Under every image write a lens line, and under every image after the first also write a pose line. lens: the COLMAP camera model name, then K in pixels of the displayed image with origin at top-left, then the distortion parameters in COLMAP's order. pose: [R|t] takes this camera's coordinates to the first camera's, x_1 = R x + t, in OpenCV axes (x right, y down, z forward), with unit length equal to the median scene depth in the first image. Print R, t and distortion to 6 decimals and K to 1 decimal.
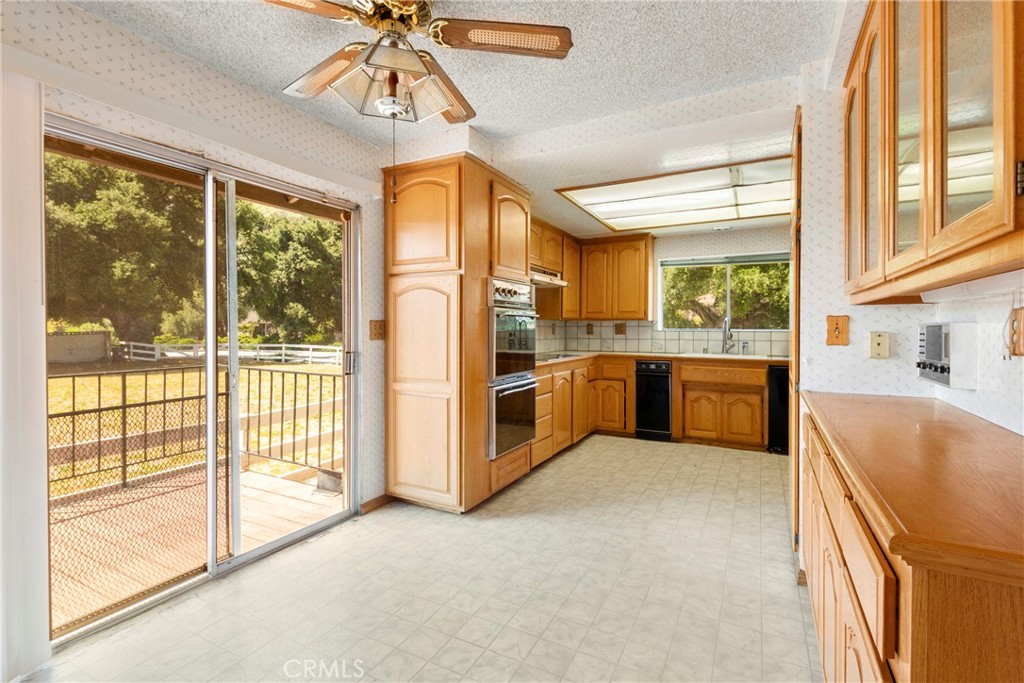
lens RADIAL K [[473.8, 0, 511.6], [0, 473.8, 335.8], [0, 0, 1]] dist [0.002713, 0.000137]
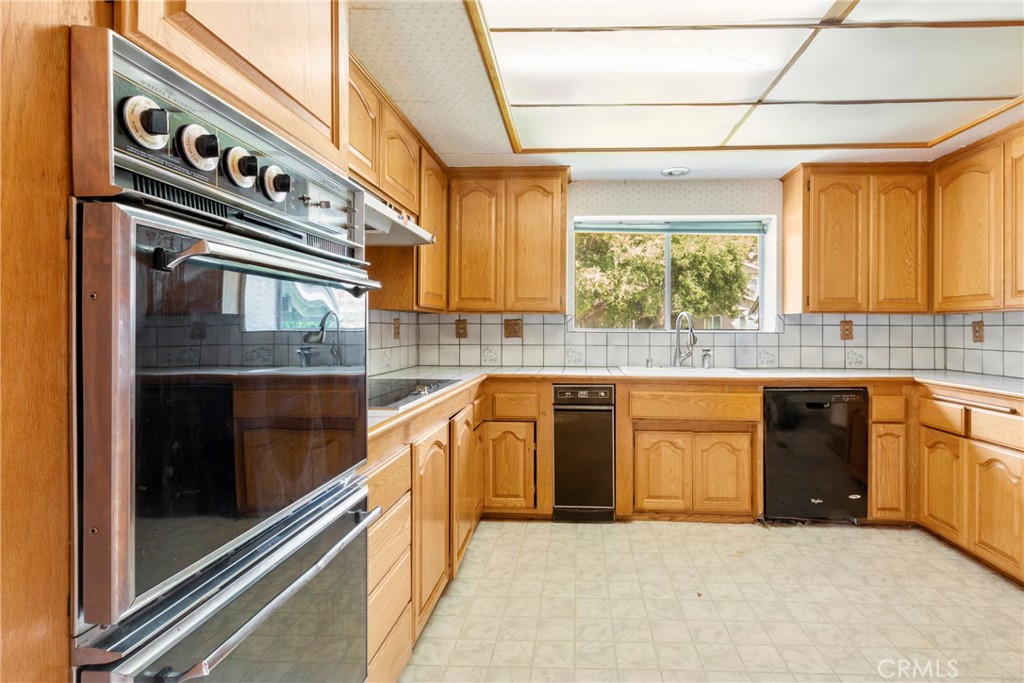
lens RADIAL K [[473.8, 0, 554.0], [0, 473.8, 333.9], [0, 0, 1]] dist [0.002713, 0.000137]
pose [[0.902758, -0.002599, 0.430141, 0.020617], [0.003311, 0.999994, -0.000907, -0.007785], [-0.430136, 0.002243, 0.902761, 0.501662]]
